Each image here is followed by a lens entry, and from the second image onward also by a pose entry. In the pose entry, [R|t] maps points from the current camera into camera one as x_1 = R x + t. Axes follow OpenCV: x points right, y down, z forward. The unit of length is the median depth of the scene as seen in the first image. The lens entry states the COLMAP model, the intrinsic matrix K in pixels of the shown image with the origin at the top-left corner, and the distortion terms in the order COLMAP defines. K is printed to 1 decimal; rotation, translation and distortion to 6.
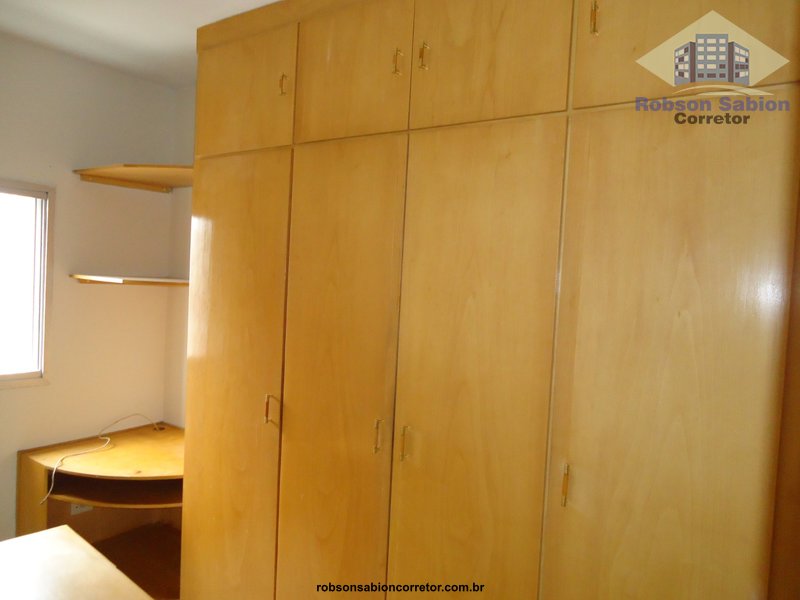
lens RADIAL K [[580.9, 0, 398.0], [0, 580.9, 297.0], [0, 0, 1]] dist [-0.008351, 0.004293]
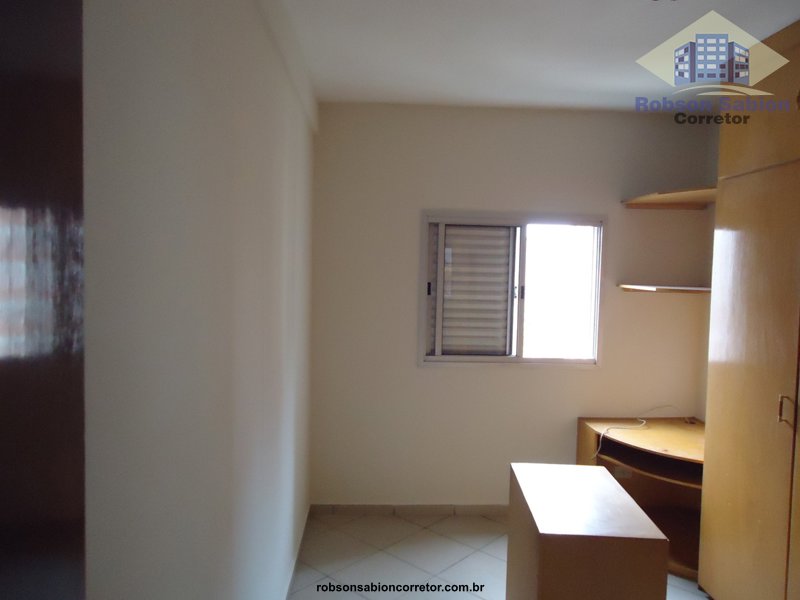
lens RADIAL K [[580.9, 0, 398.0], [0, 580.9, 297.0], [0, 0, 1]] dist [-0.008351, 0.004293]
pose [[0.621812, 0.003457, -0.783159, 0.141055], [-0.020679, 0.999714, -0.012006, 0.014623], [0.782893, 0.023661, 0.621706, -0.174413]]
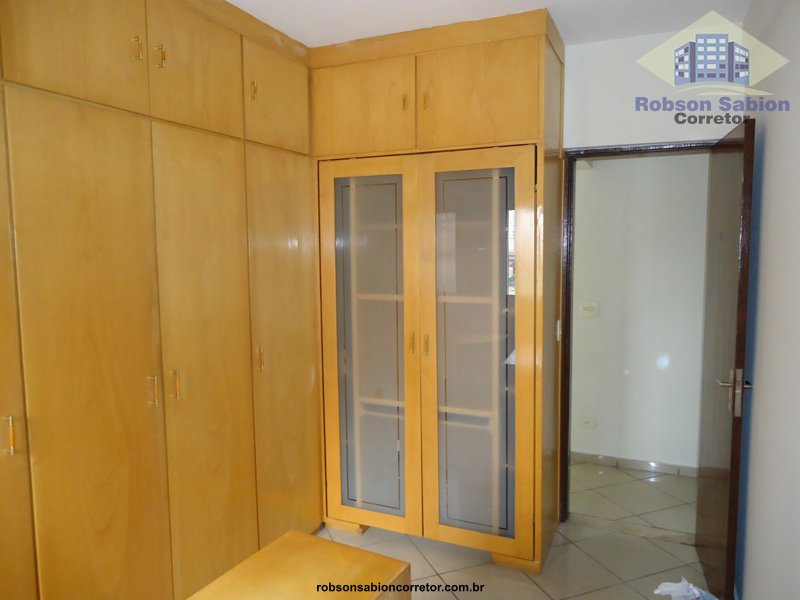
lens RADIAL K [[580.9, 0, 398.0], [0, 580.9, 297.0], [0, 0, 1]] dist [-0.008351, 0.004293]
pose [[-0.187736, -0.125389, 0.974183, -0.858027], [0.046587, 0.989565, 0.136347, -0.051056], [-0.981114, 0.070981, -0.179936, 0.536184]]
